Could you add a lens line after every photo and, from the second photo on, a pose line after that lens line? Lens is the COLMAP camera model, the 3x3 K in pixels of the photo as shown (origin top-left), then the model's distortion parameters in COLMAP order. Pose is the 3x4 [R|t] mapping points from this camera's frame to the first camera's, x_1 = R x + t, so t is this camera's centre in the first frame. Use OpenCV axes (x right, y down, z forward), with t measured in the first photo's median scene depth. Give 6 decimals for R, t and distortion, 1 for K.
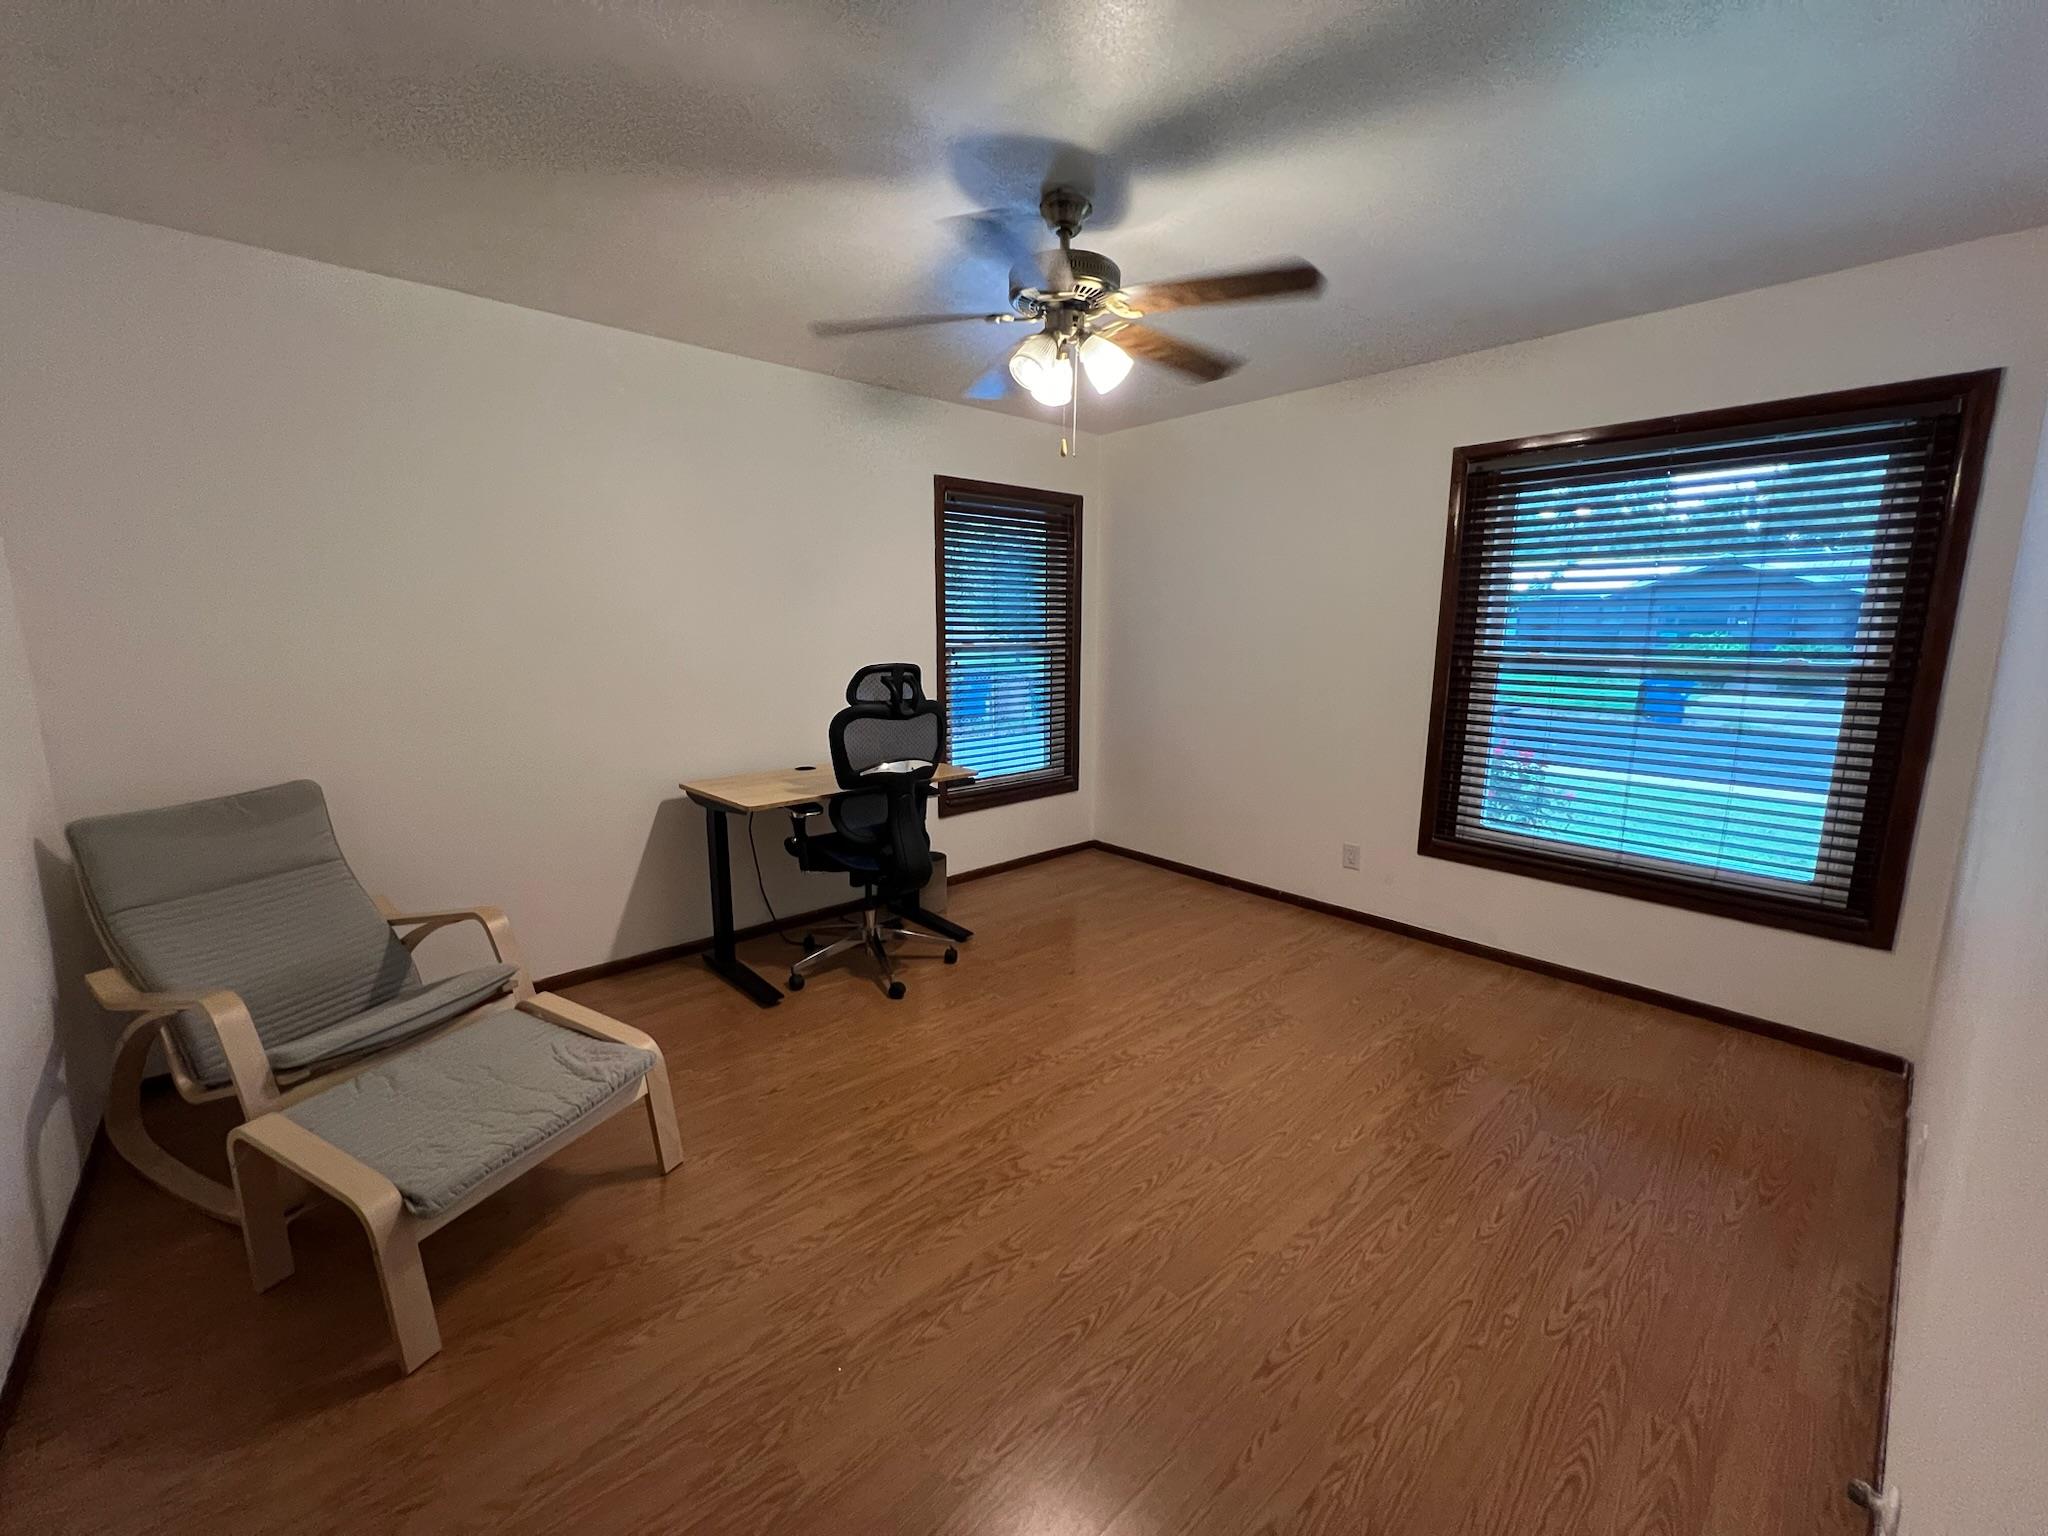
lens RADIAL K [[818.6, 0, 1014.9], [0, 818.6, 765.0], [0, 0, 1]] dist [-0.000169, -0.000001]
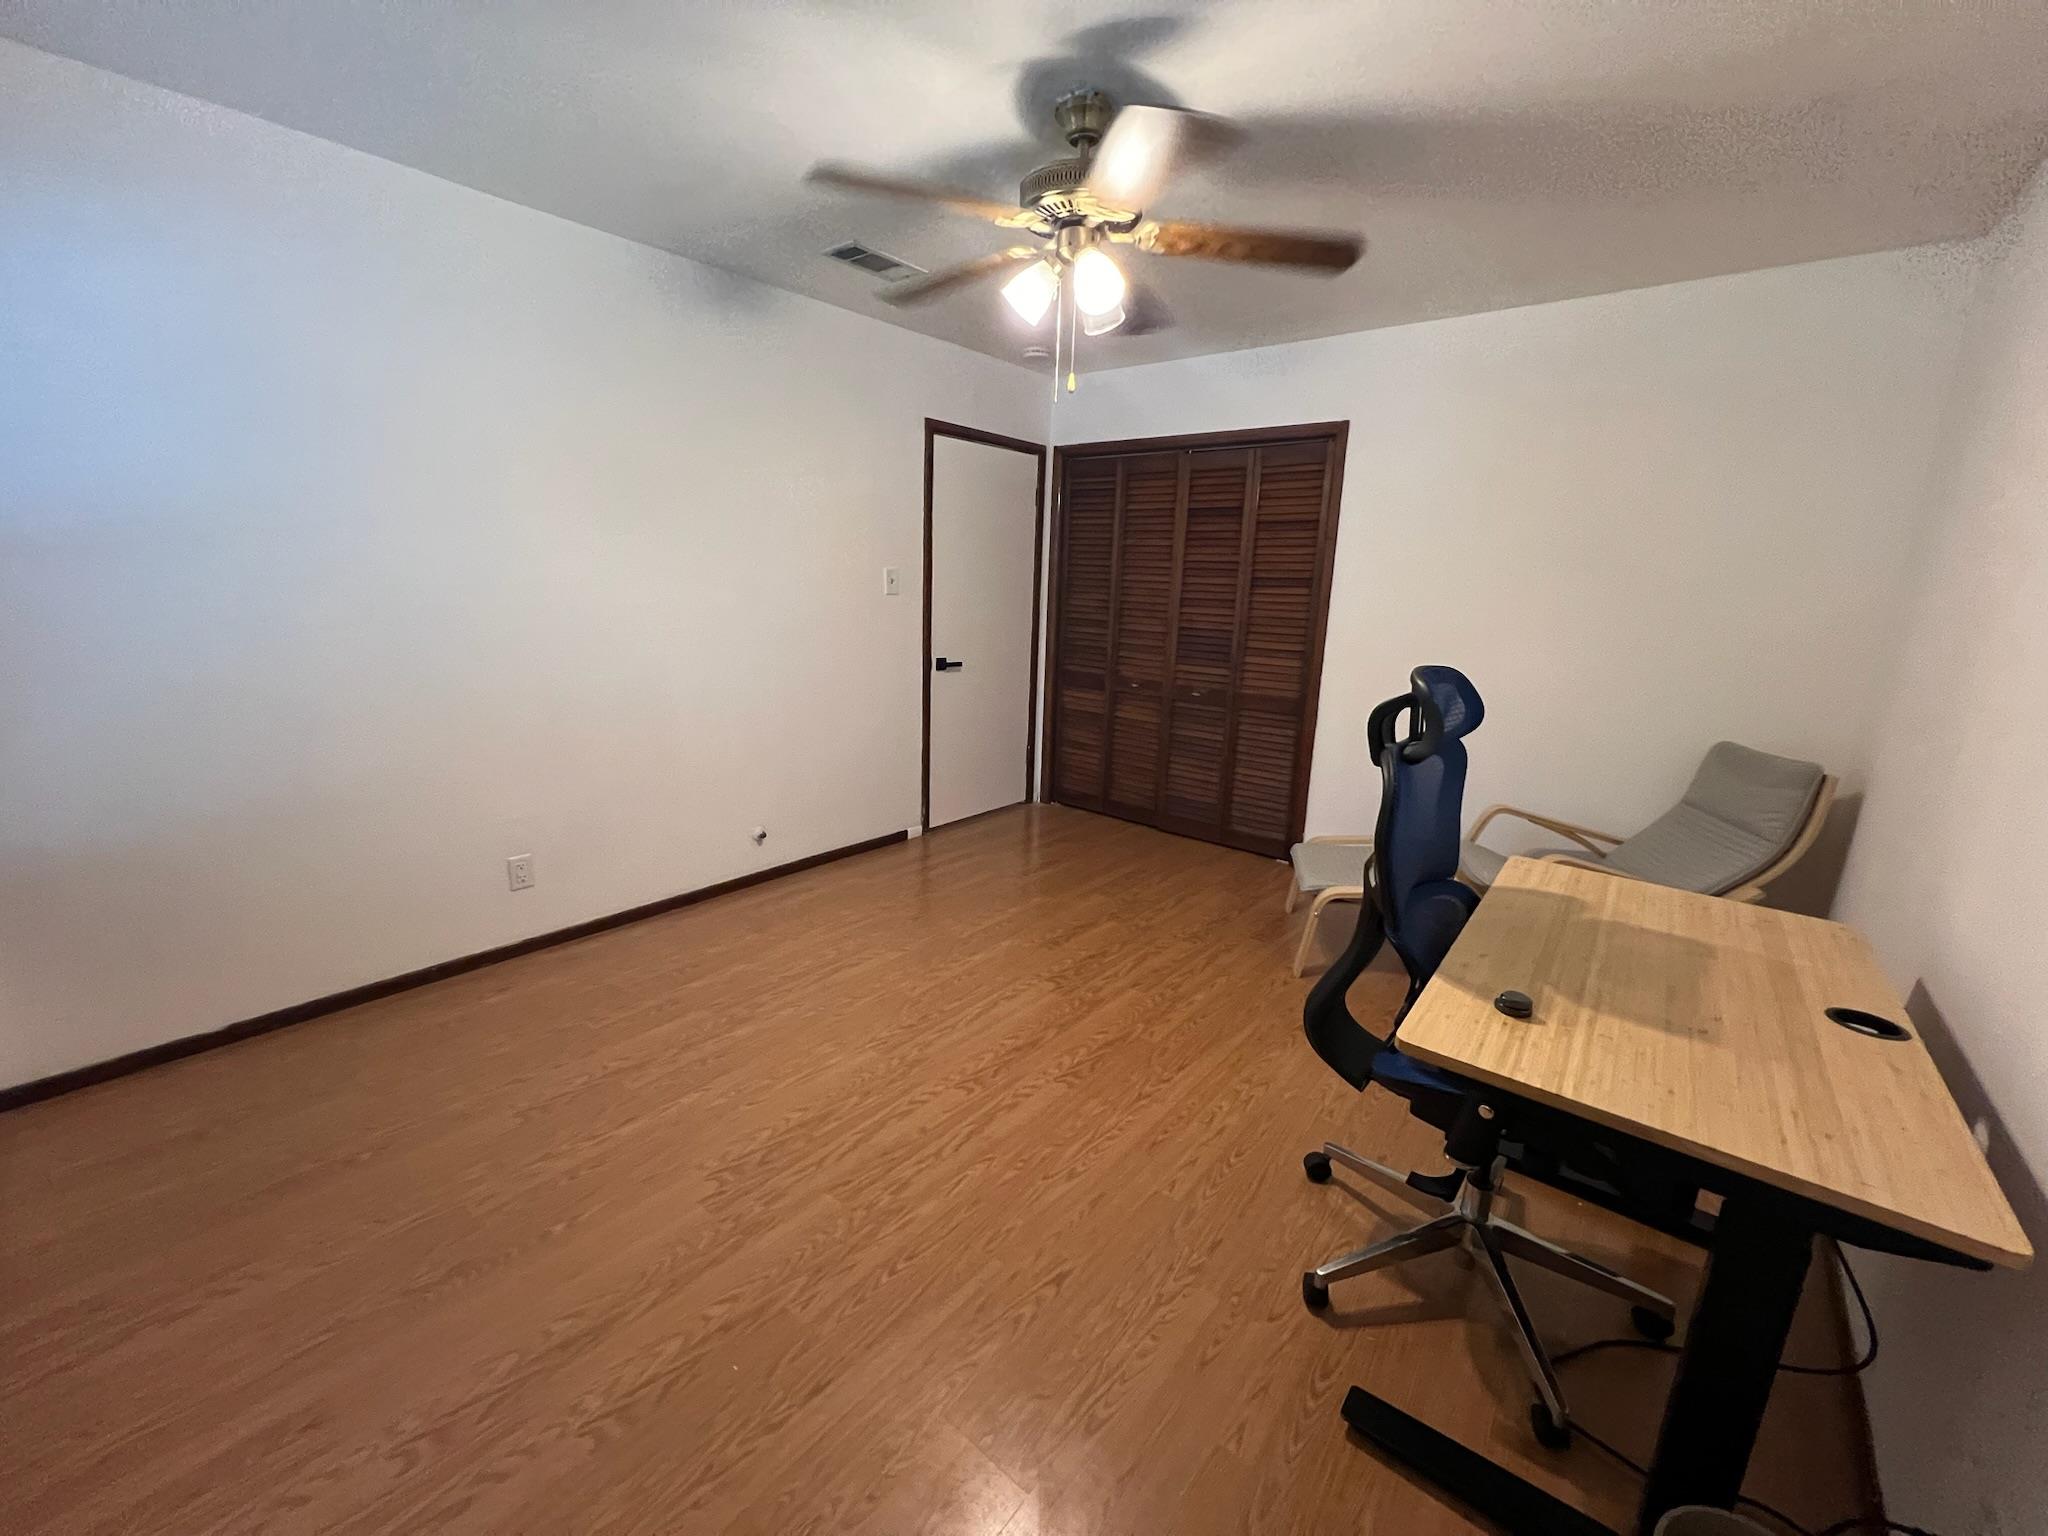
lens RADIAL K [[818.6, 0, 1020.6], [0, 818.6, 766.4], [0, 0, 1]] dist [-0.000169, -0.000001]
pose [[-0.988235, -0.003339, -0.152906, 0.247526], [-0.063898, 0.917341, 0.392941, -0.335276], [0.138955, 0.398089, -0.906762, 1.912743]]
